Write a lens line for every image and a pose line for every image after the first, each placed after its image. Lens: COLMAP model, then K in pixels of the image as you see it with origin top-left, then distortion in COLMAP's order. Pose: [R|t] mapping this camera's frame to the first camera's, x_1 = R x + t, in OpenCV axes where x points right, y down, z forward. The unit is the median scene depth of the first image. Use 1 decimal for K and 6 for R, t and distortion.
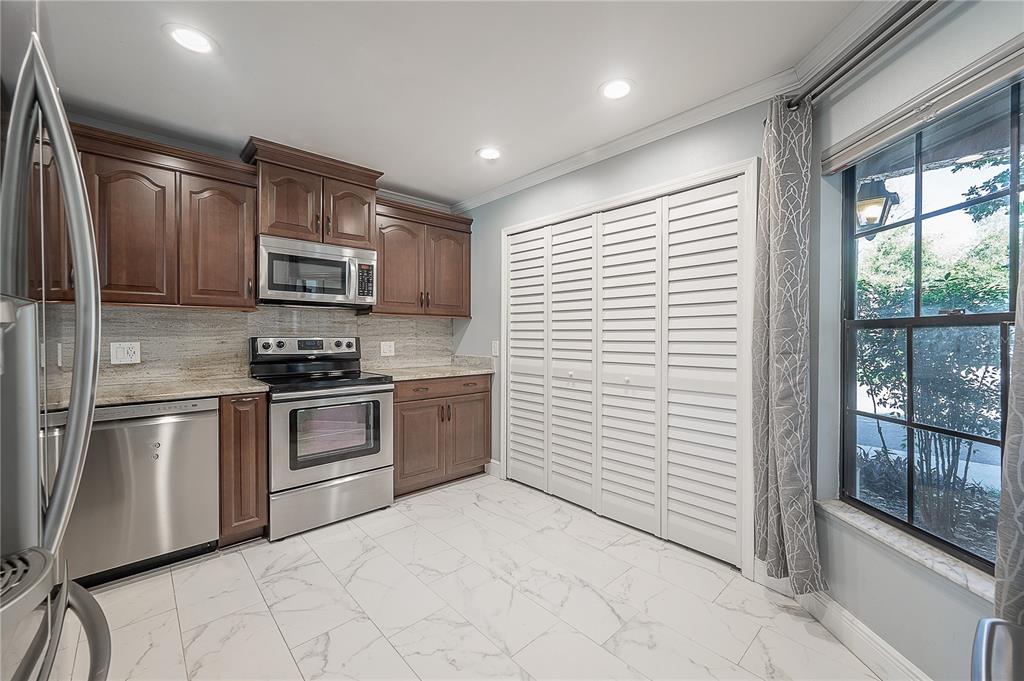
lens RADIAL K [[405.1, 0, 514.6], [0, 405.1, 337.8], [0, 0, 1]] dist [0.003319, -0.000463]
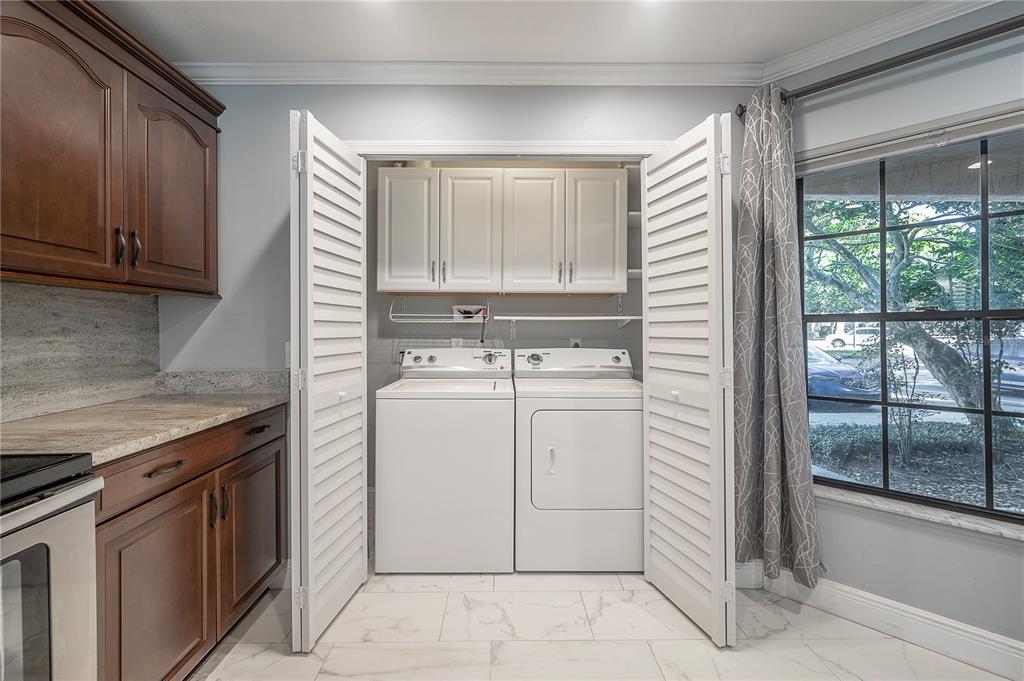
lens RADIAL K [[405.1, 0, 516.0], [0, 405.1, 327.9], [0, 0, 1]] dist [0.003319, -0.000463]
pose [[0.676978, -0.005478, 0.735983, -0.282109], [0.010447, 0.999943, -0.002167, -0.006338], [-0.735929, 0.009156, 0.676997, 0.458006]]
